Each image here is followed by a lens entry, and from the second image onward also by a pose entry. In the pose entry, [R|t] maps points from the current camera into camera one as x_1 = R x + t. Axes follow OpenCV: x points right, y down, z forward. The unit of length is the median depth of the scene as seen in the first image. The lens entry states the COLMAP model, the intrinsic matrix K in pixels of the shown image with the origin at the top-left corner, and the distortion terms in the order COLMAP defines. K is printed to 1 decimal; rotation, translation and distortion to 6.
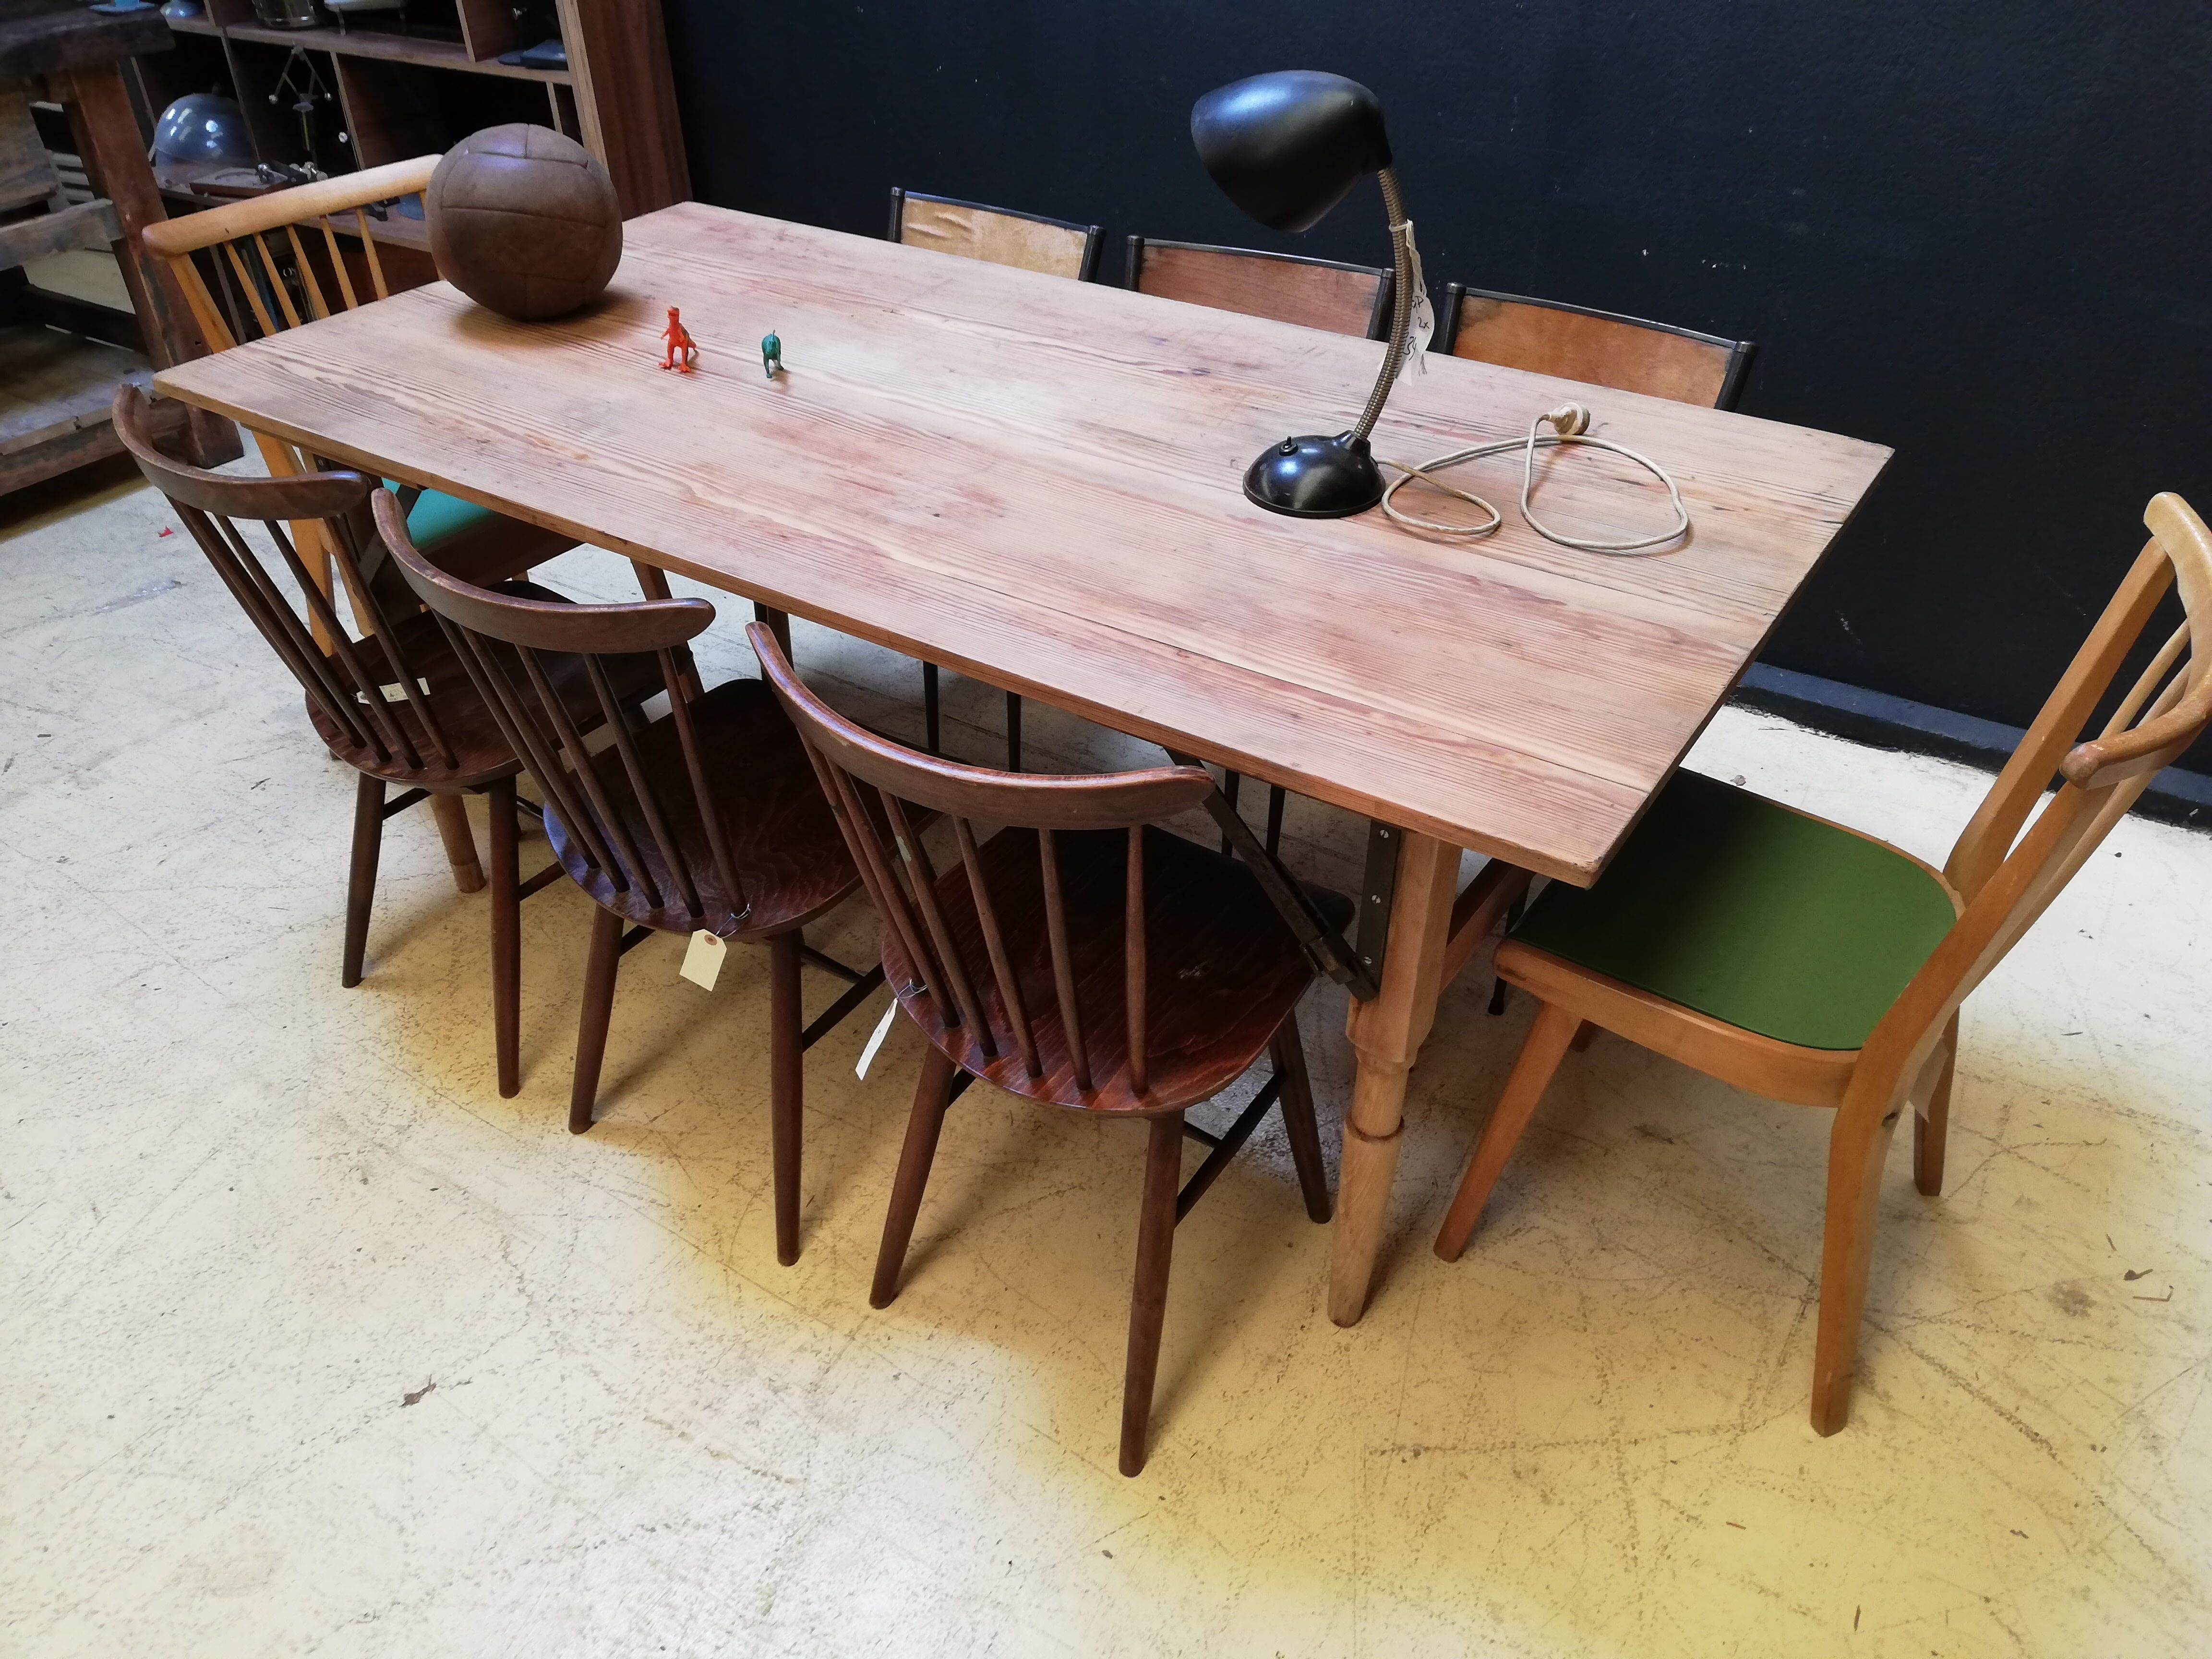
lens RADIAL K [[1684.8, 0, 1114.2], [0, 1684.8, 836.6], [0, 0, 1]] dist [0.044955, -0.066709]
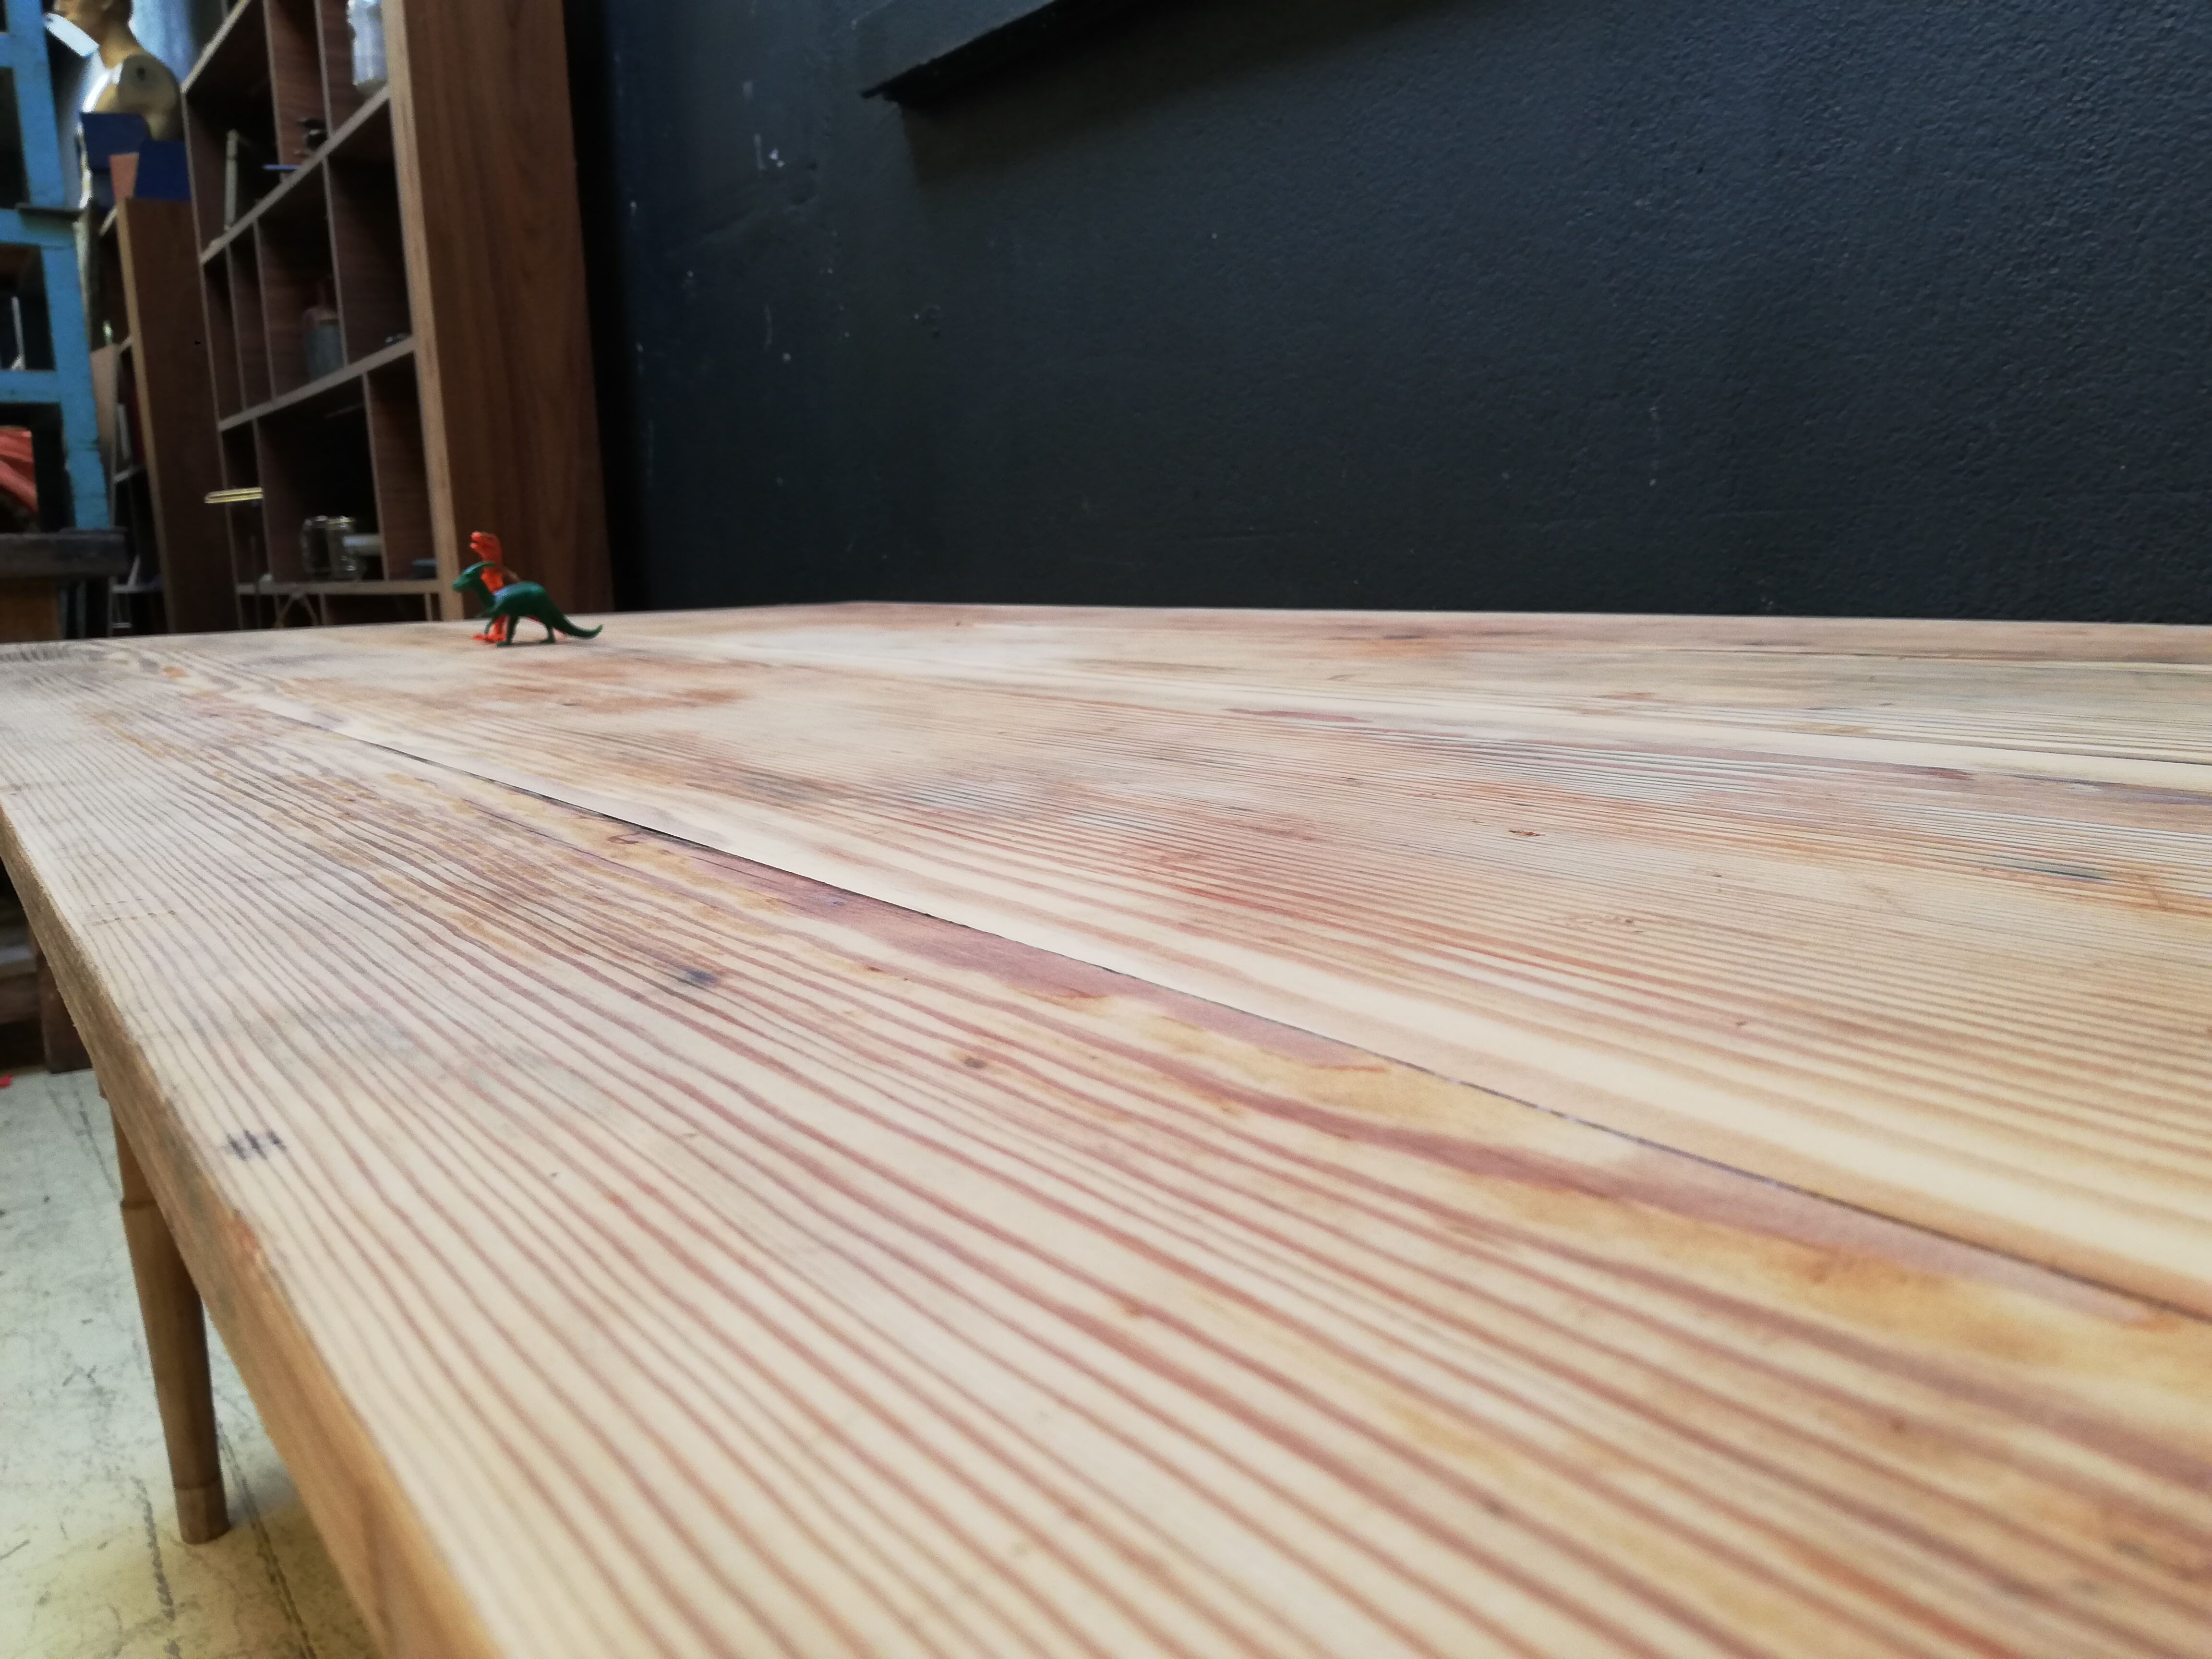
lens RADIAL K [[1684.8, 0, 1137.1], [0, 1684.8, 825.9], [0, 0, 1]] dist [0.044955, -0.066709]
pose [[0.939404, 0.030561, -0.341448, 0.159681], [-0.175662, 0.898231, -0.402894, -0.017404], [0.294386, 0.438460, 0.849170, 0.649638]]
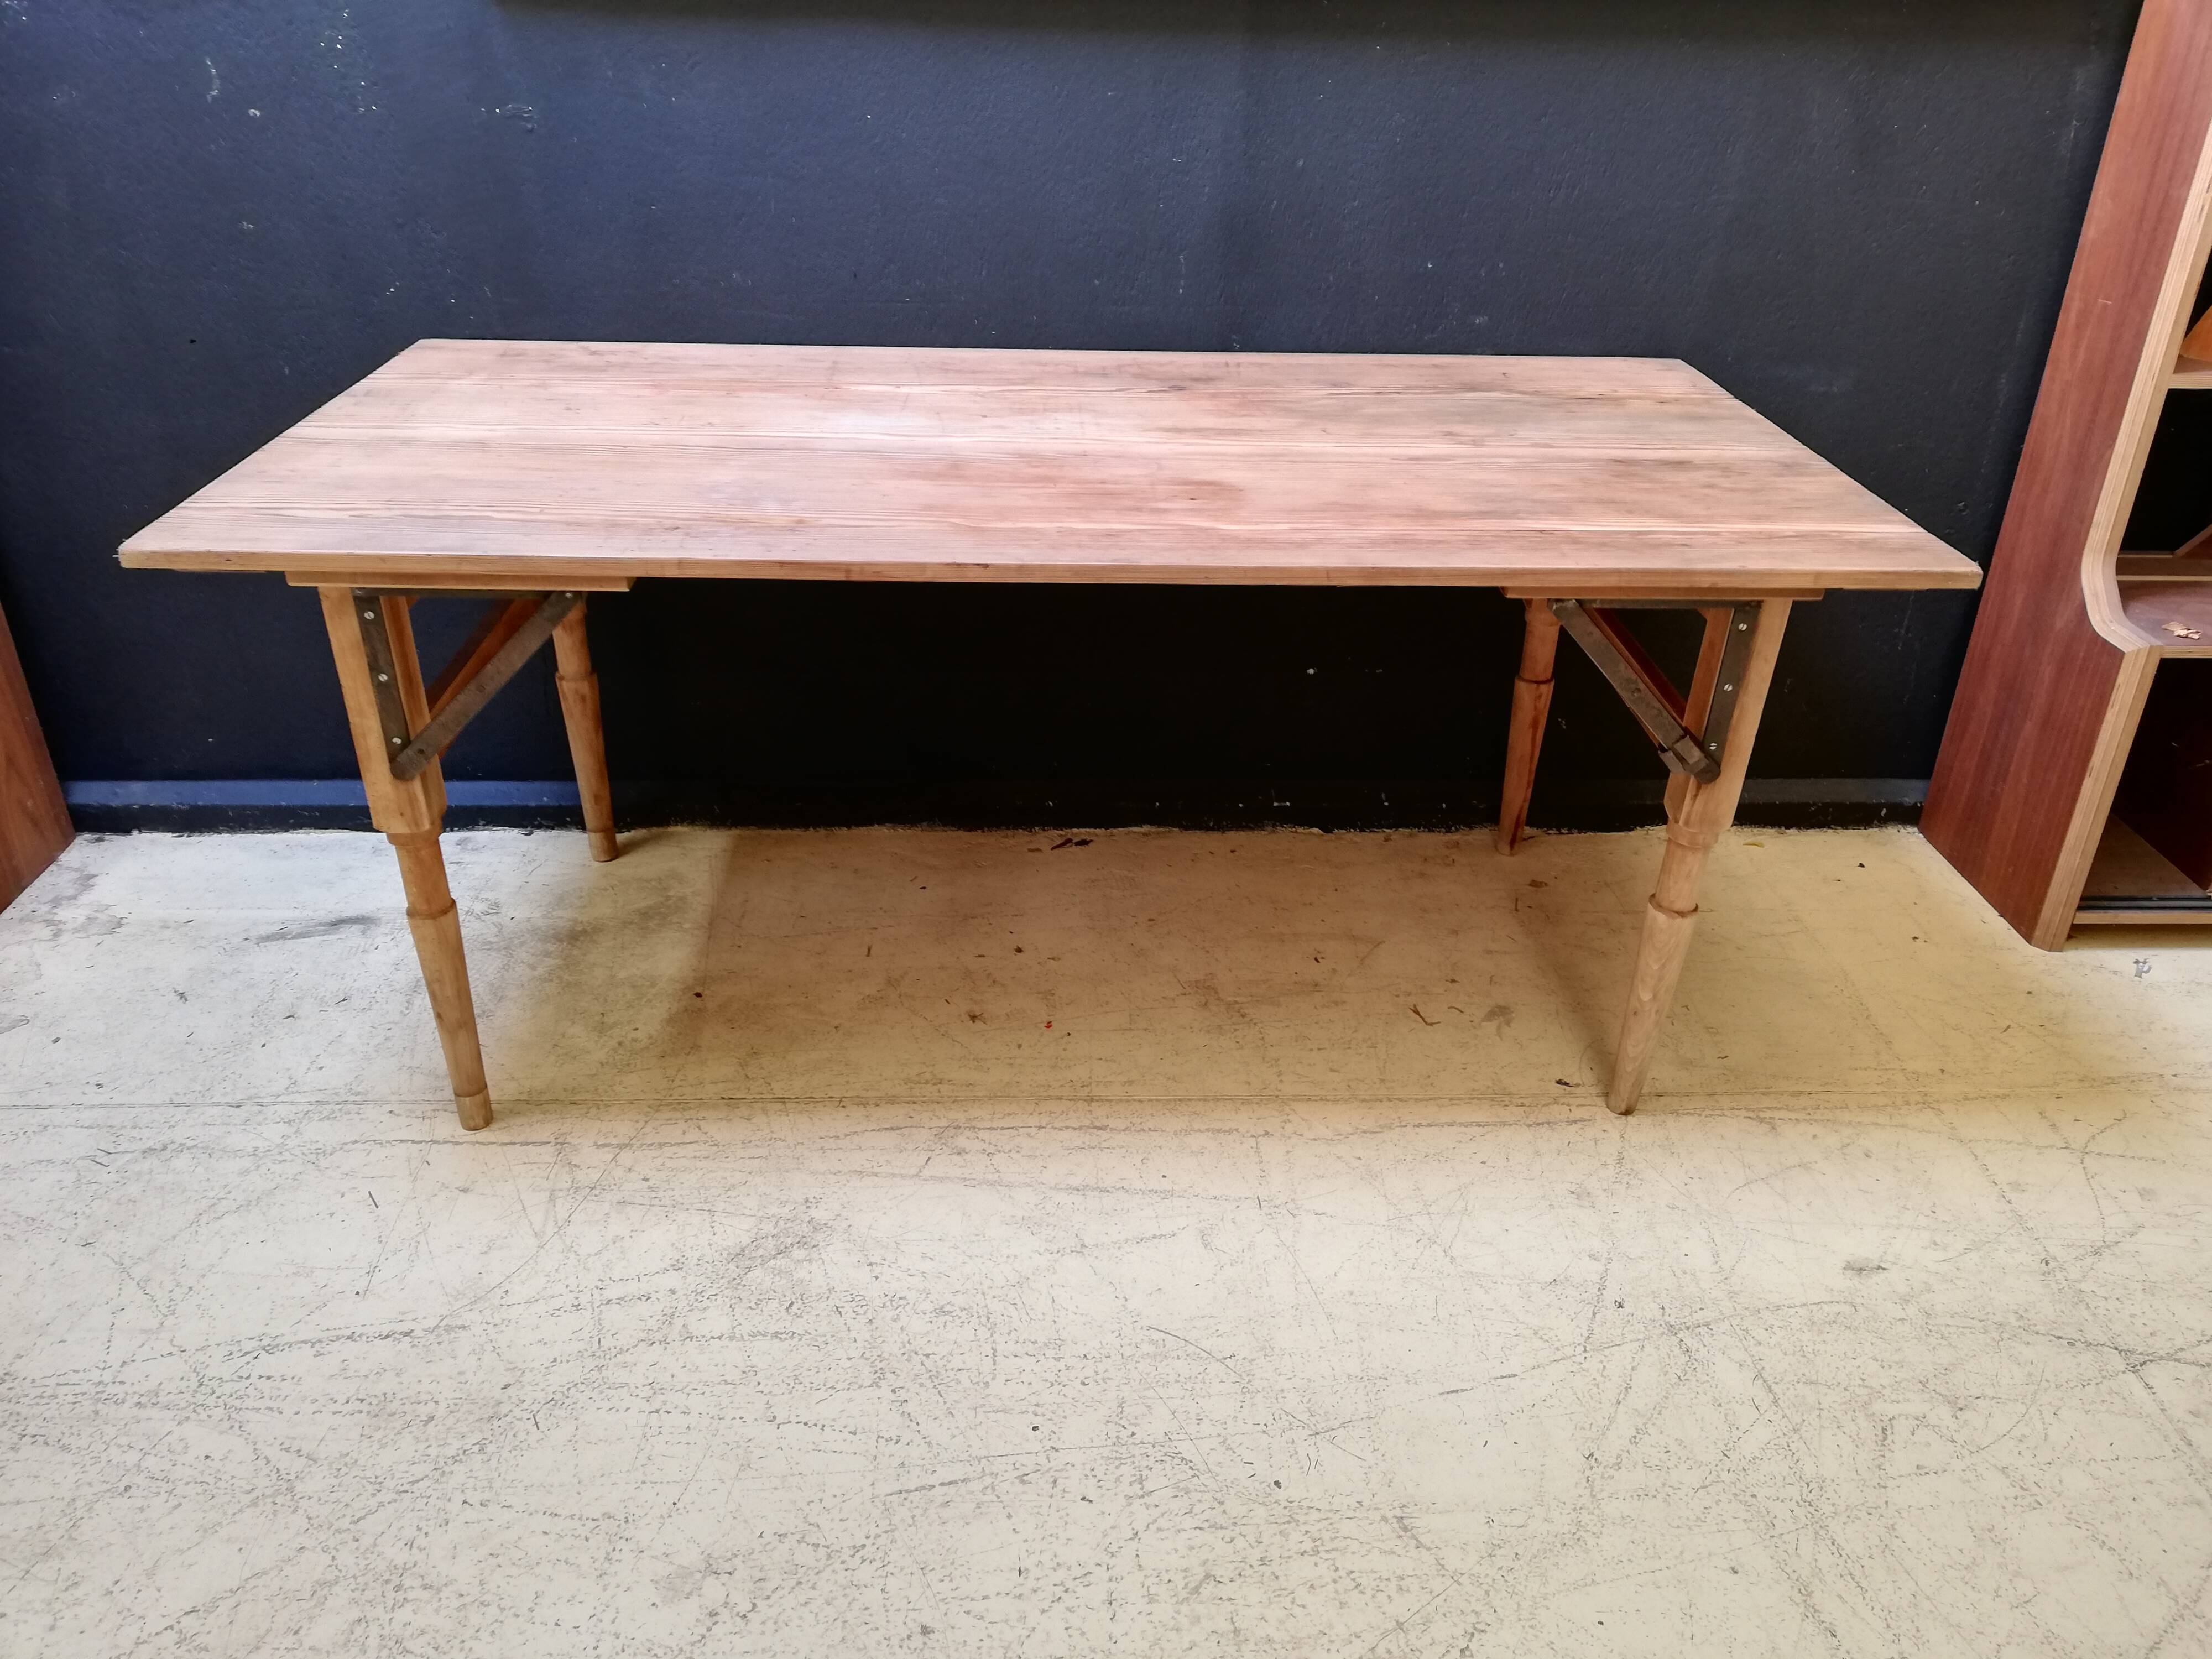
lens RADIAL K [[1696.3, 0, 1153.9], [0, 1696.3, 837.7], [0, 0, 1]] dist [0.043708, -0.069302]
pose [[0.801678, -0.260911, 0.537808, -0.712949], [0.320780, 0.946968, -0.018756, 0.023835], [-0.504394, 0.187554, 0.842858, 0.134129]]
